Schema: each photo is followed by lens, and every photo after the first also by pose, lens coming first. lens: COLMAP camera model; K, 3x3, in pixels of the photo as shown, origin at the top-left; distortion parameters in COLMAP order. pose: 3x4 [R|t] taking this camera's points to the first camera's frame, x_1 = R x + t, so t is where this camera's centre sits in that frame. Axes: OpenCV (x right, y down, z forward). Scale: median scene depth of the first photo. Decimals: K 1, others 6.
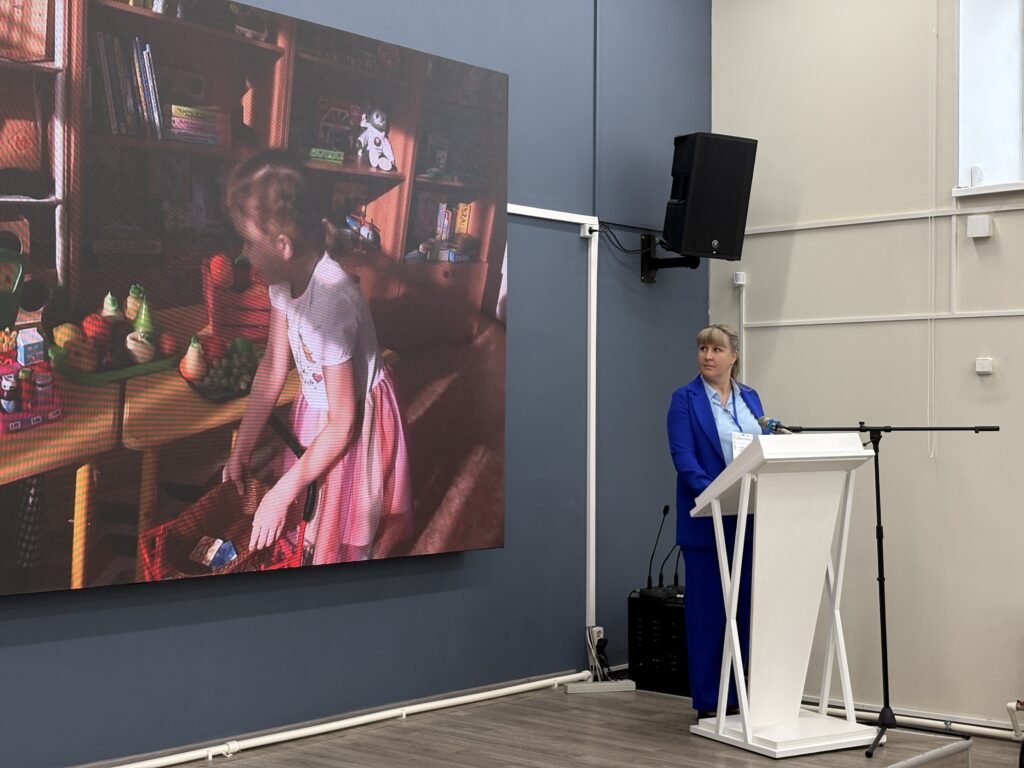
lens RADIAL K [[1606.7, 0, 508.3], [0, 1606.7, 367.6], [0, 0, 1]] dist [0.174150, 0.000000]
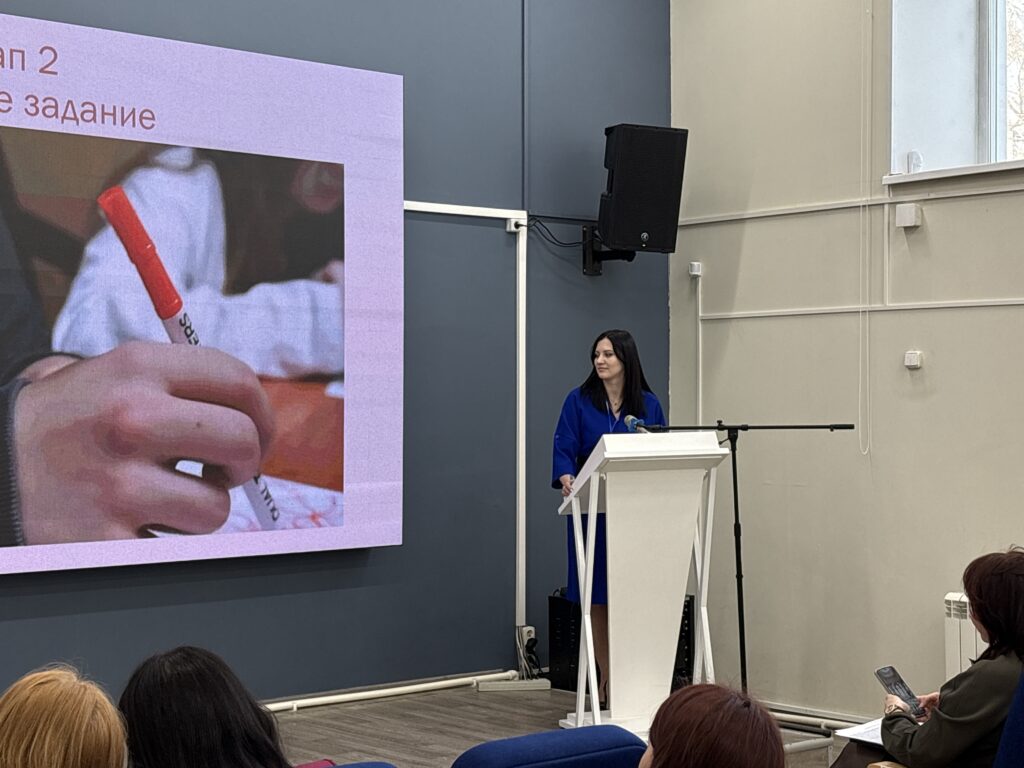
lens RADIAL K [[1847.8, 0, 512.1], [0, 1847.8, 384.1], [0, 0, 1]] dist [0.191983, 0.000000]
pose [[0.992036, -0.006723, -0.125772, 0.190990], [0.009056, 0.999797, 0.017989, -0.008429], [0.125626, -0.018985, 0.991896, -0.125304]]
